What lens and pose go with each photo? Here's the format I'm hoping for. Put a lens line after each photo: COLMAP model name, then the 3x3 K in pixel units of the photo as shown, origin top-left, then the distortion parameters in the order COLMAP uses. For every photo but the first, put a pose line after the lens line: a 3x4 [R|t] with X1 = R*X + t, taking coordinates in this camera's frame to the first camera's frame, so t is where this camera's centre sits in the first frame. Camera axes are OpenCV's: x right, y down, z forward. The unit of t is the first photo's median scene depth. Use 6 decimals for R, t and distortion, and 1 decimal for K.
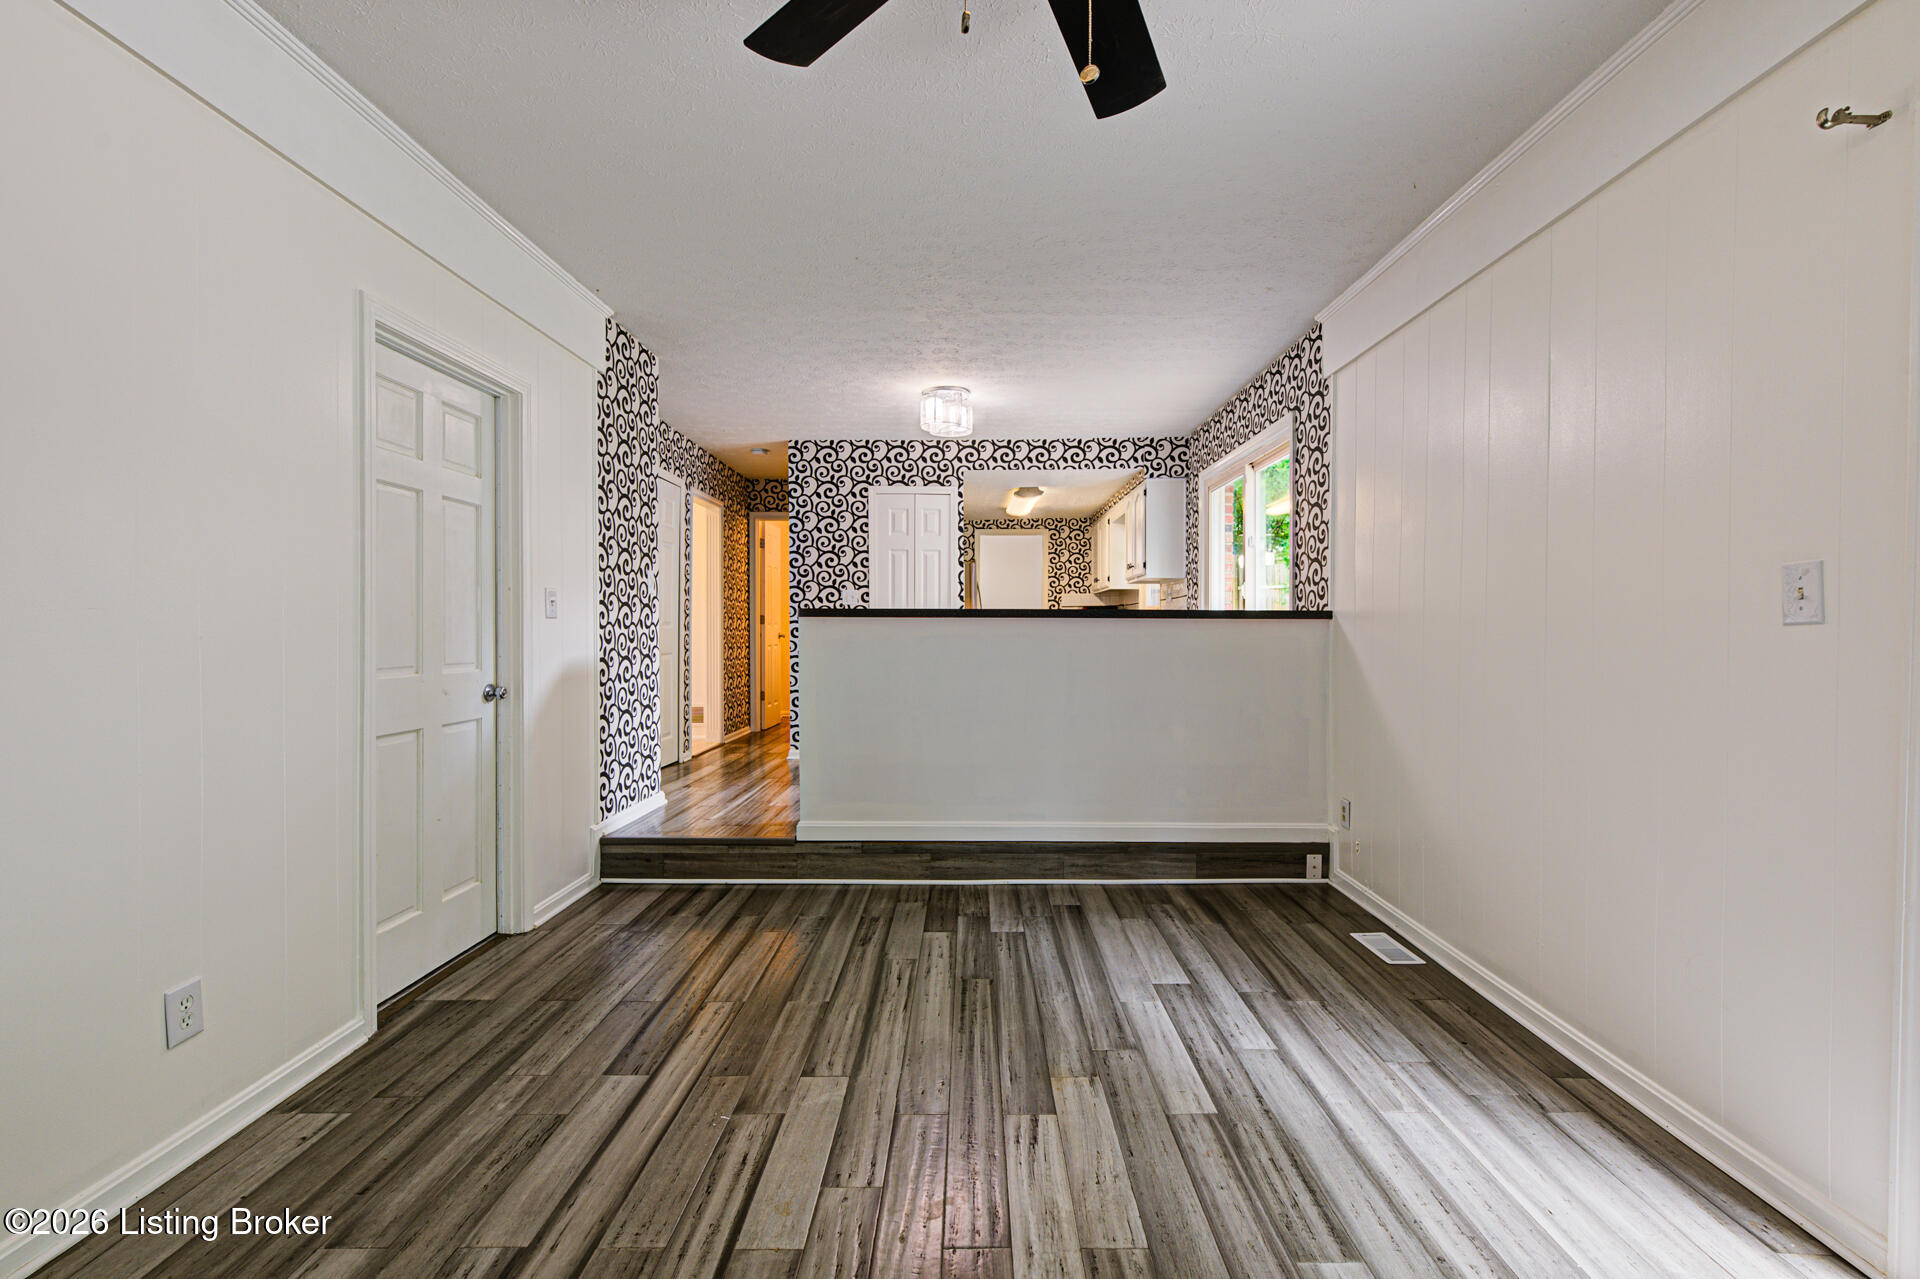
lens RADIAL K [[855.2, 0, 989.9], [0, 855.2, 637.1], [0, 0, 1]] dist [-0.000271, 0.001277]
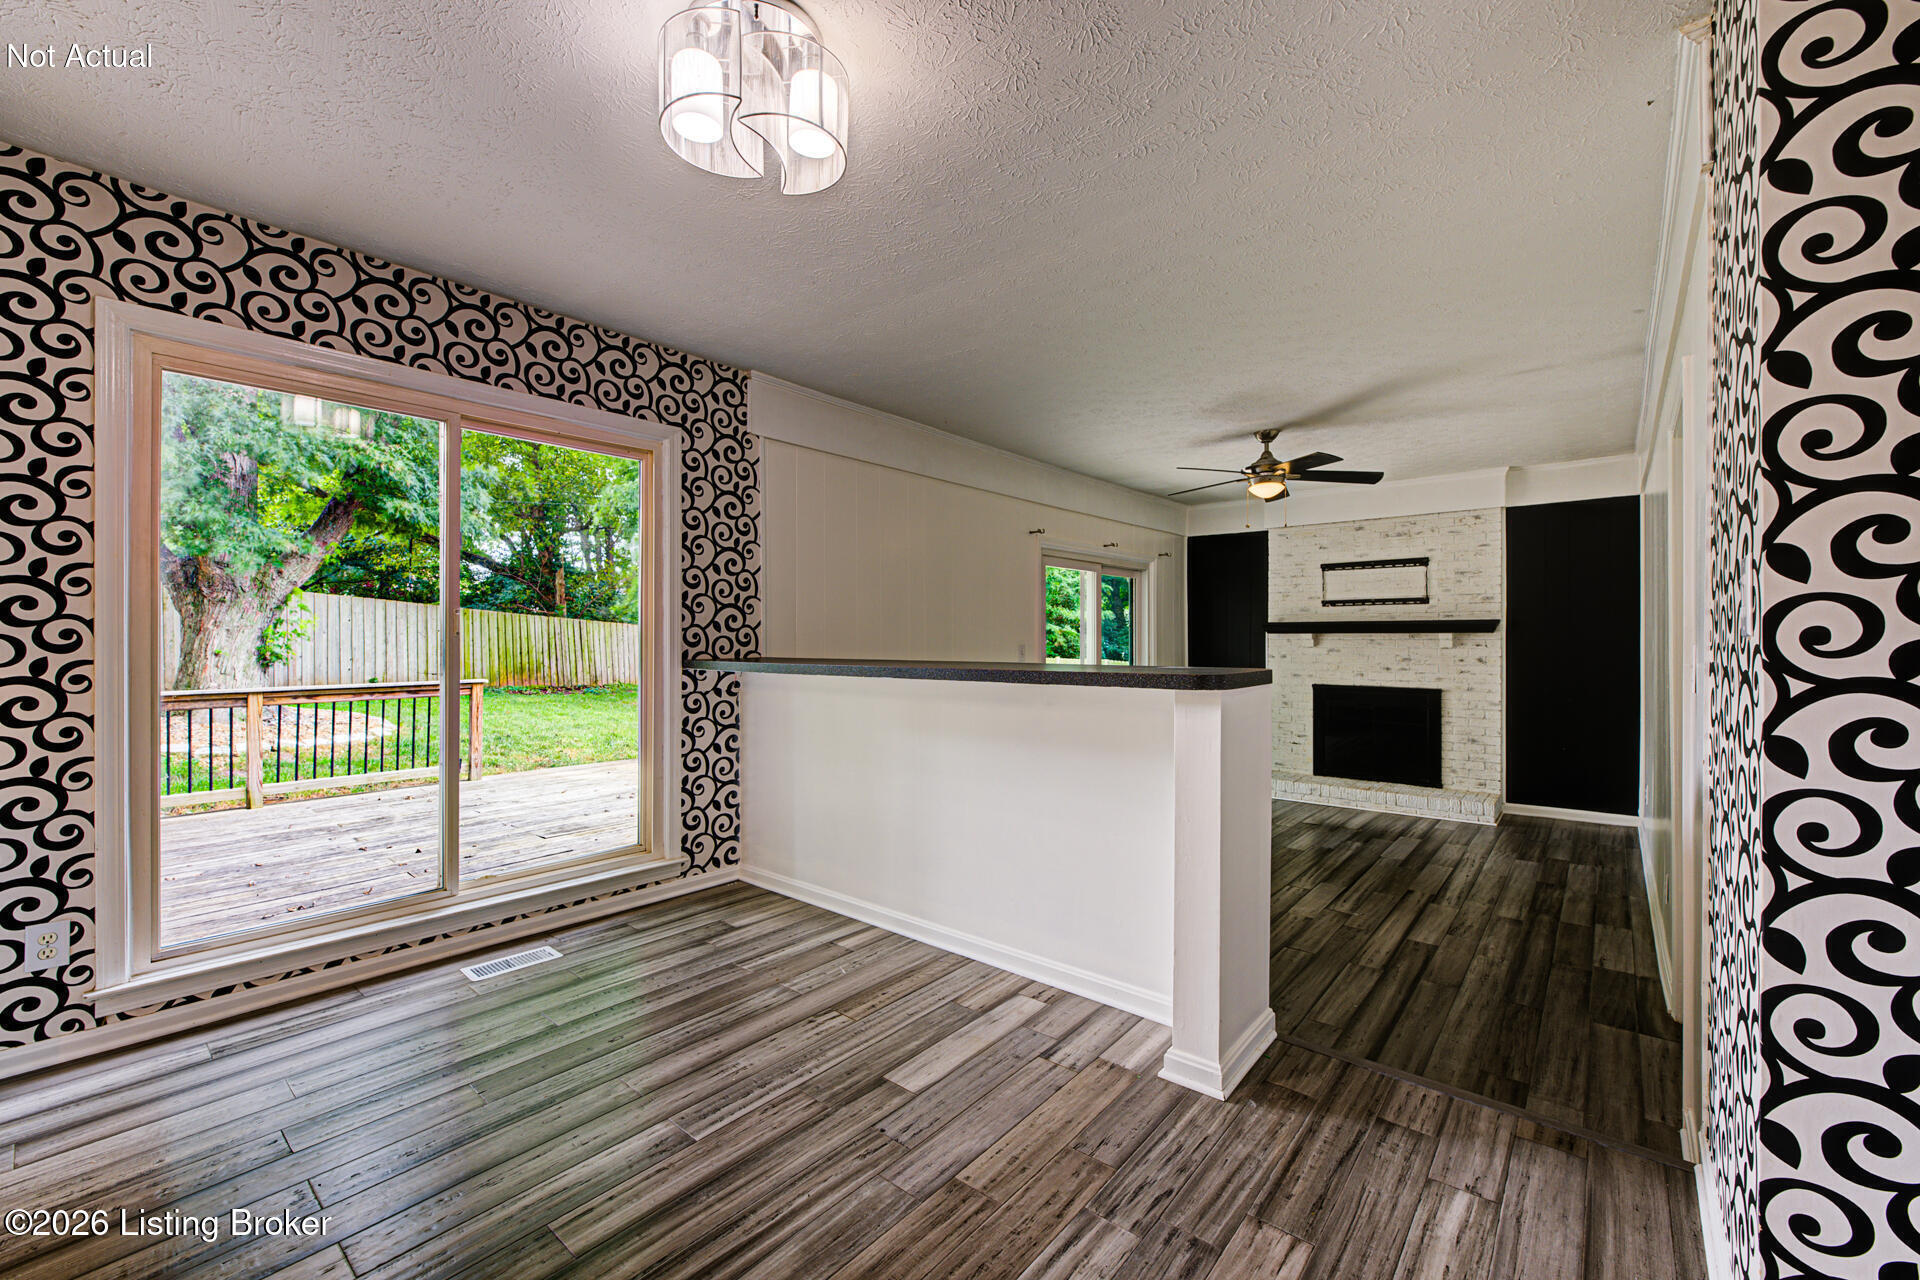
lens RADIAL K [[802.2, 0, 950.7], [0, 802.2, 636.9], [0, 0, 1]] dist [-0.001211, 0.000675]
pose [[-0.756012, -0.001729, 0.654556, -0.818402], [0.003814, 0.999968, 0.007046, -0.116109], [-0.654547, 0.007823, -0.755981, 3.030509]]
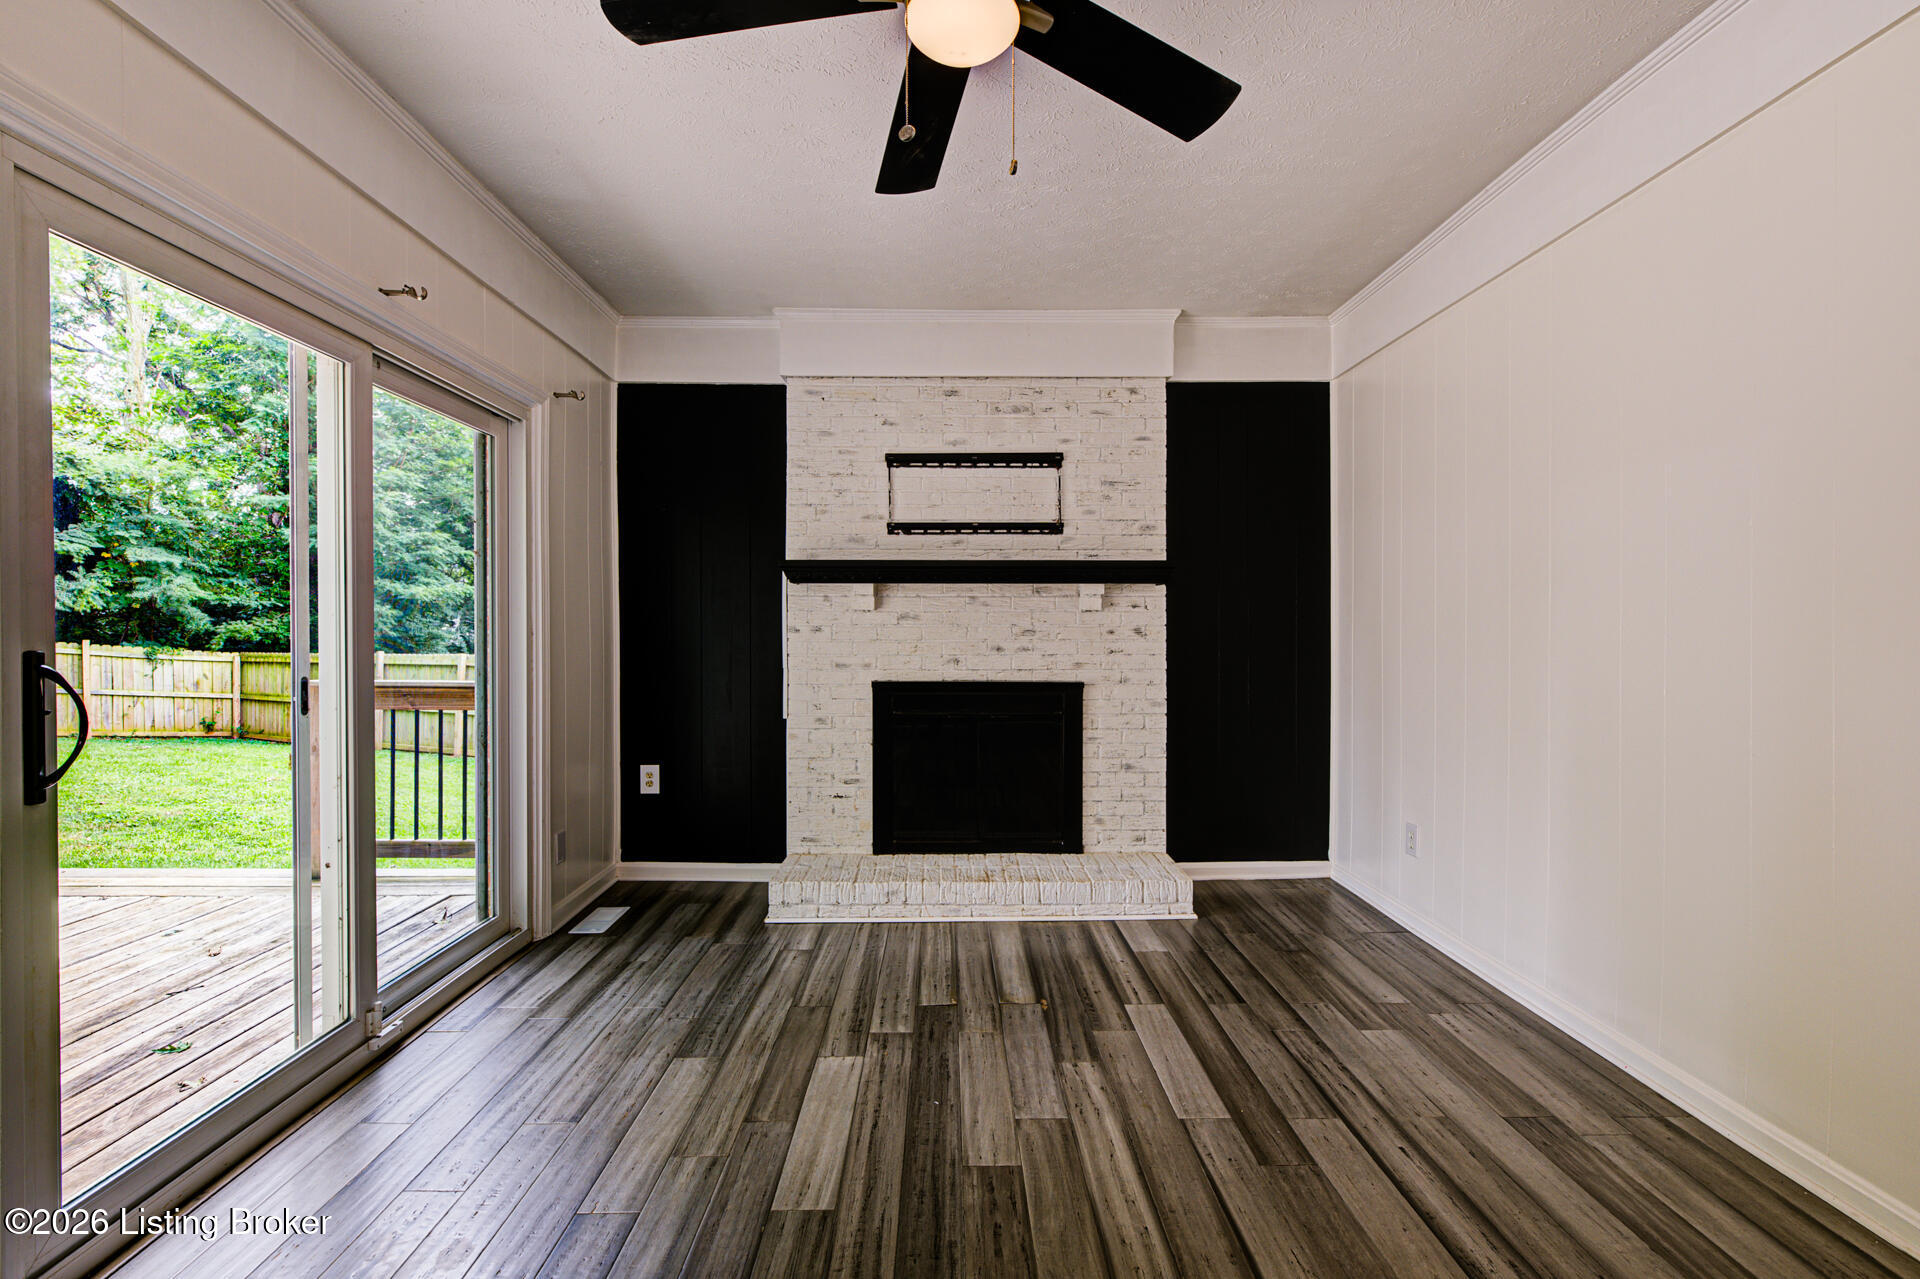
lens RADIAL K [[855.2, 0, 977.6], [0, 855.2, 633.7], [0, 0, 1]] dist [-0.000271, 0.001277]
pose [[-0.999940, -0.003387, -0.010451, 0.023990], [-0.003514, 0.999920, 0.012149, -0.015560], [0.010409, 0.012185, -0.999872, 1.372866]]
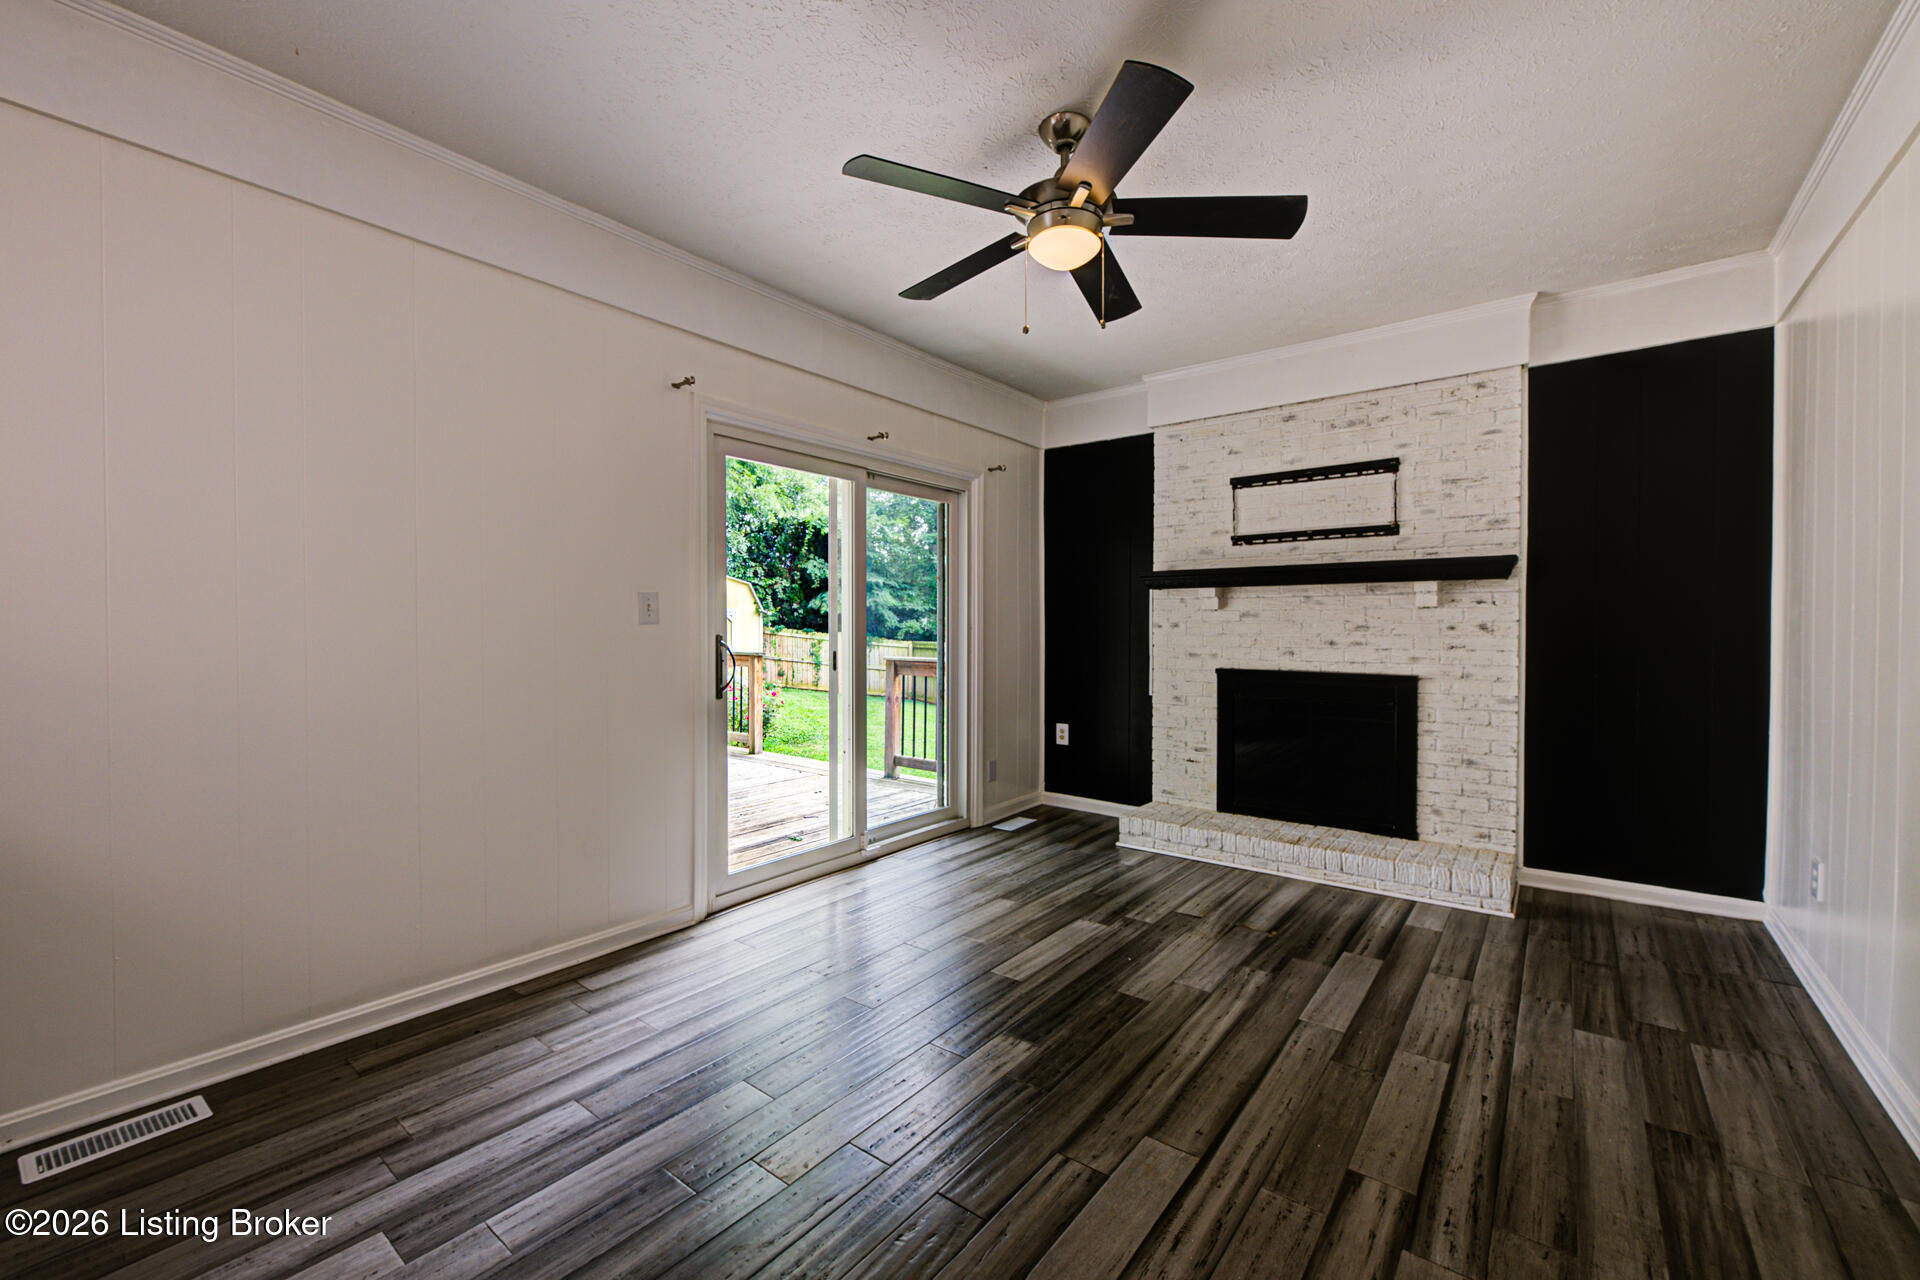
lens RADIAL K [[802.2, 0, 947.2], [0, 802.2, 634.9], [0, 0, 1]] dist [-0.001211, 0.000675]
pose [[-0.774850, -0.010423, 0.632060, -0.555832], [0.002041, 0.999818, 0.018990, -0.018271], [-0.632142, 0.016005, -0.774687, 1.597293]]
